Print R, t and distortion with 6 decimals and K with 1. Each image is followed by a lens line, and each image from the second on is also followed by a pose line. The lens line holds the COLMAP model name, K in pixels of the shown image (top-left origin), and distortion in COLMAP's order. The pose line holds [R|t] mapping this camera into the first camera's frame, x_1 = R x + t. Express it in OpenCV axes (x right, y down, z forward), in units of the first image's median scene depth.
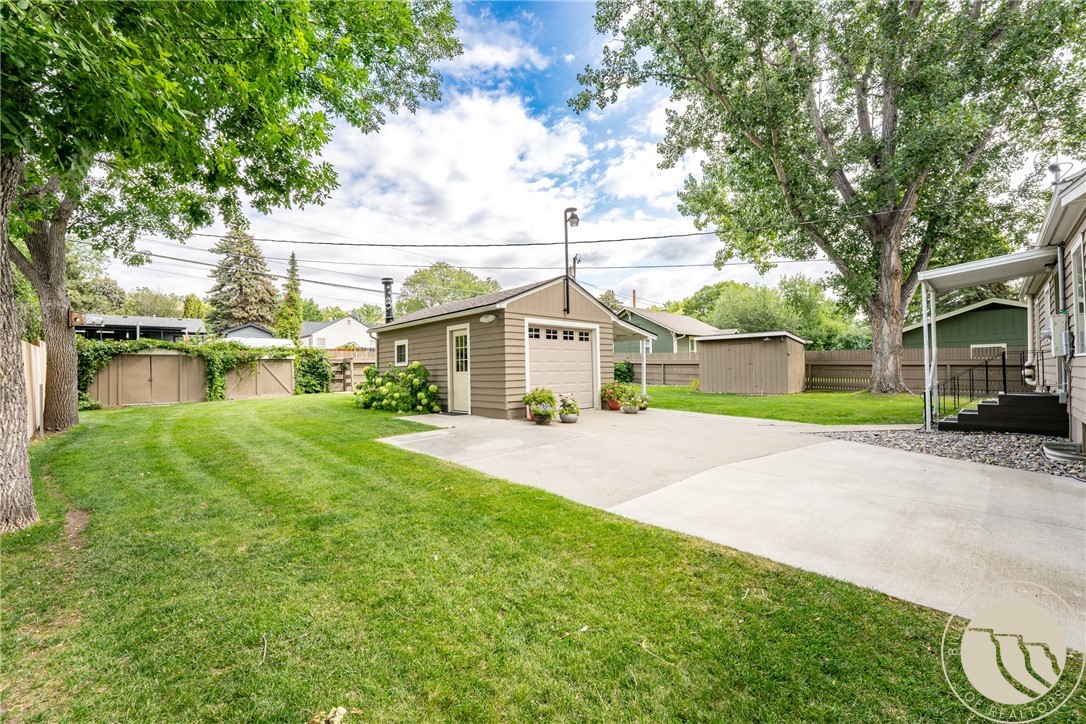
lens RADIAL K [[446.5, 0, 543.7], [0, 446.5, 360.9], [0, 0, 1]] dist [-0.023204, 0.000473]
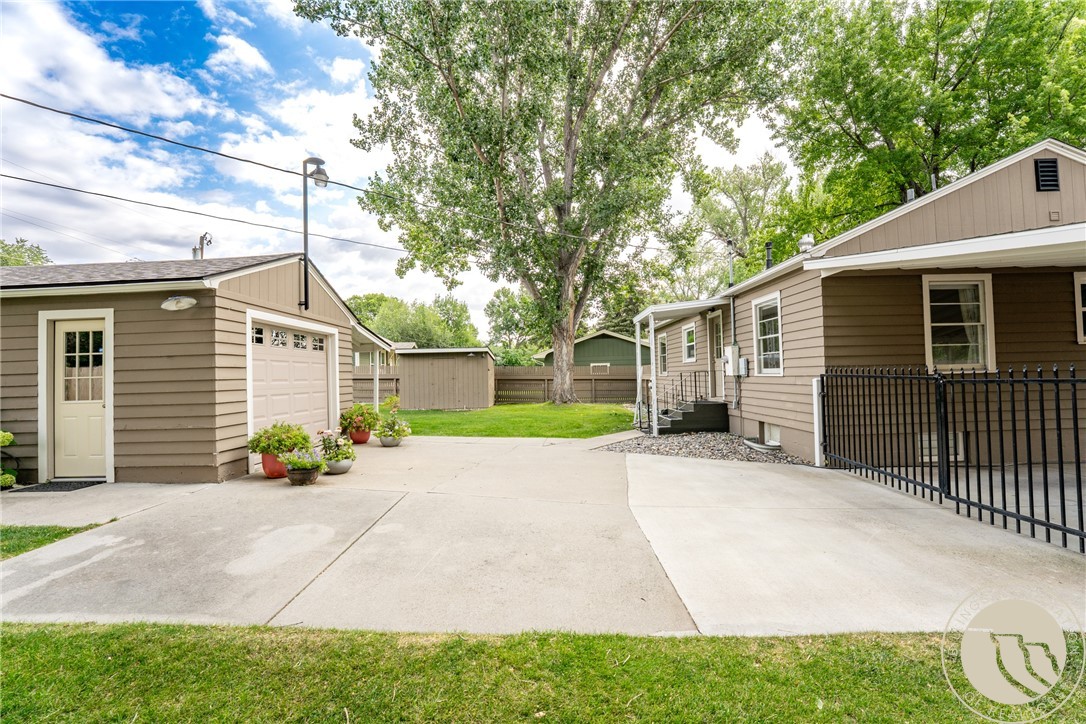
lens RADIAL K [[446.5, 0, 542.1], [0, 446.5, 372.2], [0, 0, 1]] dist [-0.023204, 0.000473]
pose [[0.702476, 0.004395, 0.711694, -0.167216], [-0.002981, 0.999990, -0.003233, -0.009003], [-0.711701, 0.000149, 0.702482, 0.265333]]
